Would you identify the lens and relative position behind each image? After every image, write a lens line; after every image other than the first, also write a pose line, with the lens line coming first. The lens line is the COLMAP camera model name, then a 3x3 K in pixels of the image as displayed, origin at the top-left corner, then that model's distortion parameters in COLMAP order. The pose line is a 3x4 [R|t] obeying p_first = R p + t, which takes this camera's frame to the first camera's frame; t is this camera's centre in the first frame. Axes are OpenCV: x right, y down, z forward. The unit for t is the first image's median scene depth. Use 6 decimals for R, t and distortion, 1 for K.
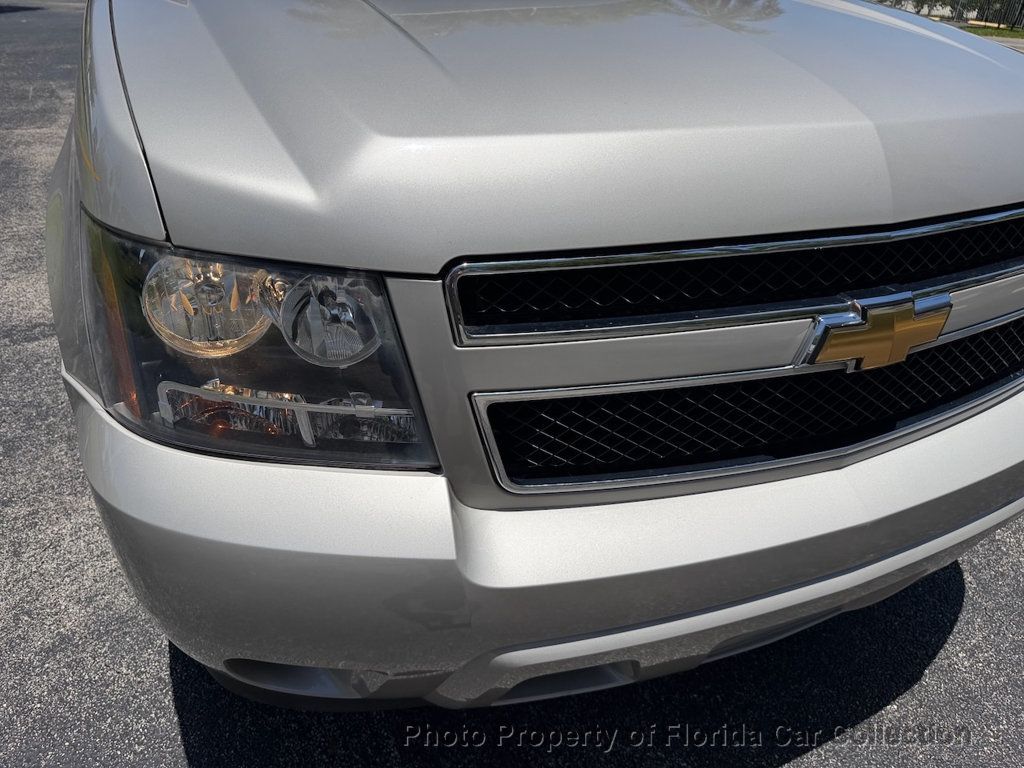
lens RADIAL K [[725.1, 0, 510.4], [0, 725.1, 389.0], [0, 0, 1]] dist [0.049826, -0.047126]
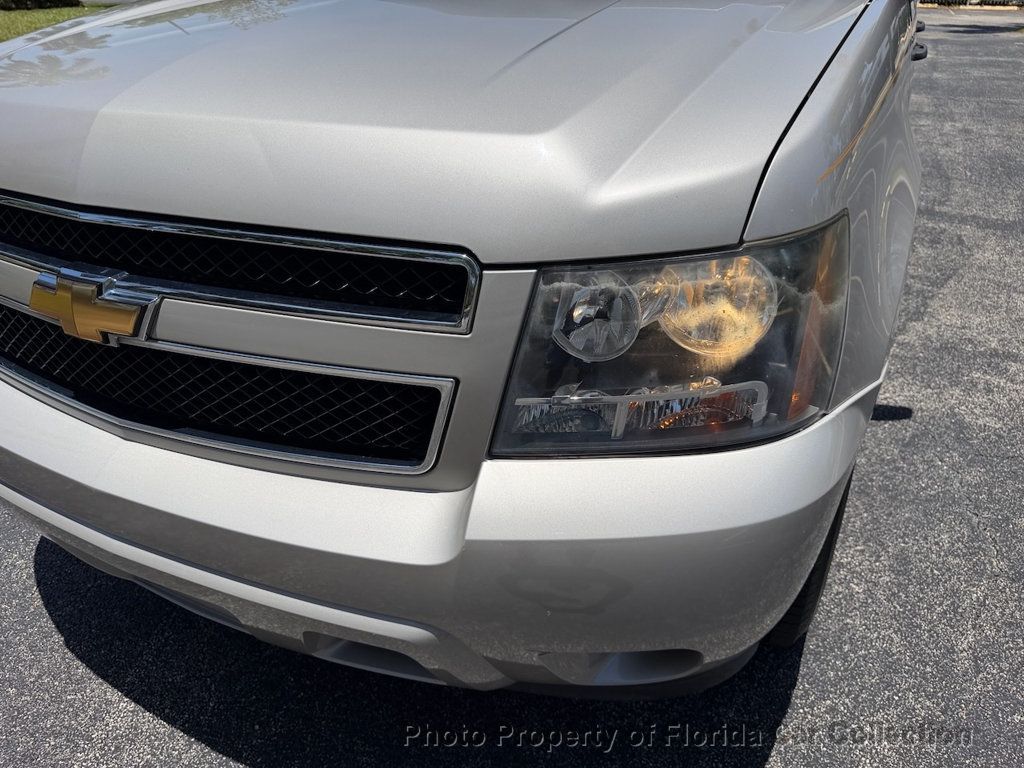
lens RADIAL K [[727.0, 0, 510.2], [0, 727.0, 392.3], [0, 0, 1]] dist [0.044224, -0.043621]
pose [[0.666969, 0.336926, -0.664555, 1.777261], [-0.346745, 0.929806, 0.123404, -0.328528], [0.659485, 0.148124, 0.736979, 0.683960]]
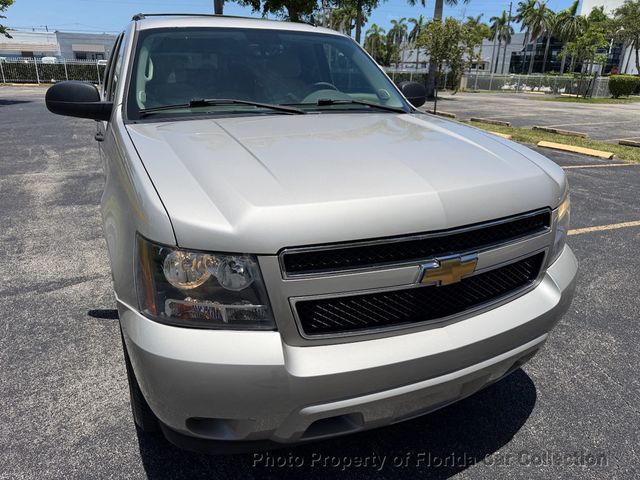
lens RADIAL K [[454.5, 0, 322.3], [0, 454.5, 239.4], [0, 0, 1]] dist [0.038443, -0.048051]
pose [[0.998862, -0.032281, 0.035123, 0.013510], [0.037562, 0.986088, -0.161926, 0.062005], [-0.029407, 0.163061, 0.986178, -0.609367]]
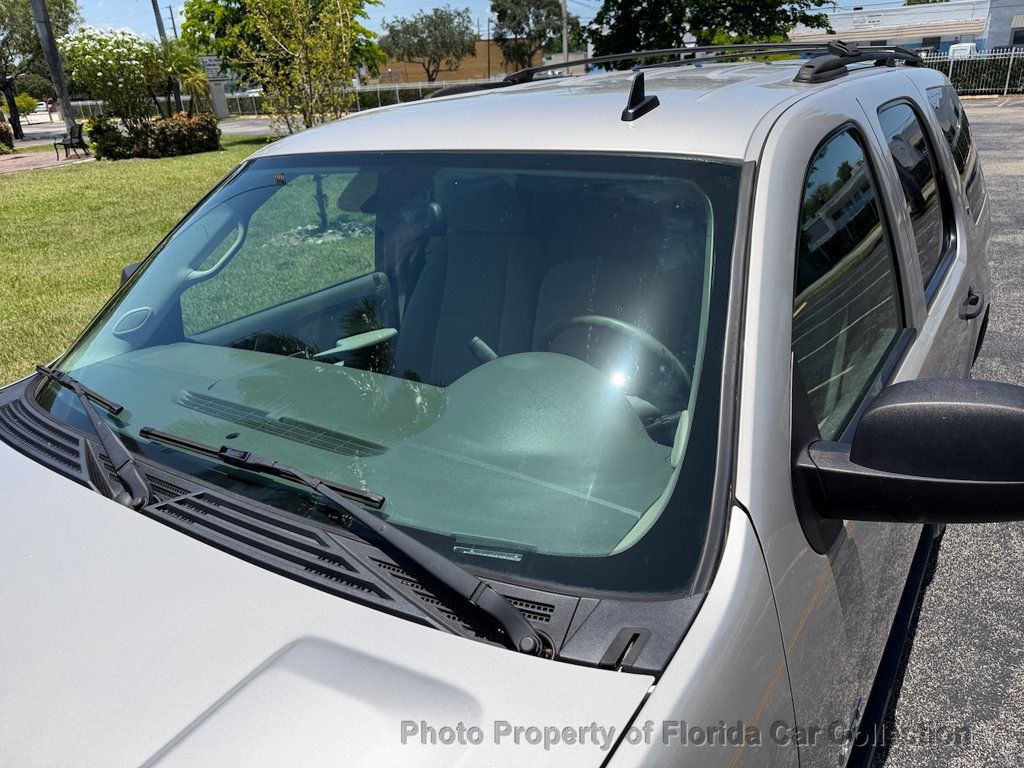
lens RADIAL K [[727.2, 0, 515.6], [0, 727.2, 383.0], [0, 0, 1]] dist [0.038443, -0.048051]
pose [[0.539338, 0.255183, -0.802494, 1.432148], [-0.345281, 0.936201, 0.065644, -1.625685], [0.768047, 0.241681, 0.593038, 1.616694]]
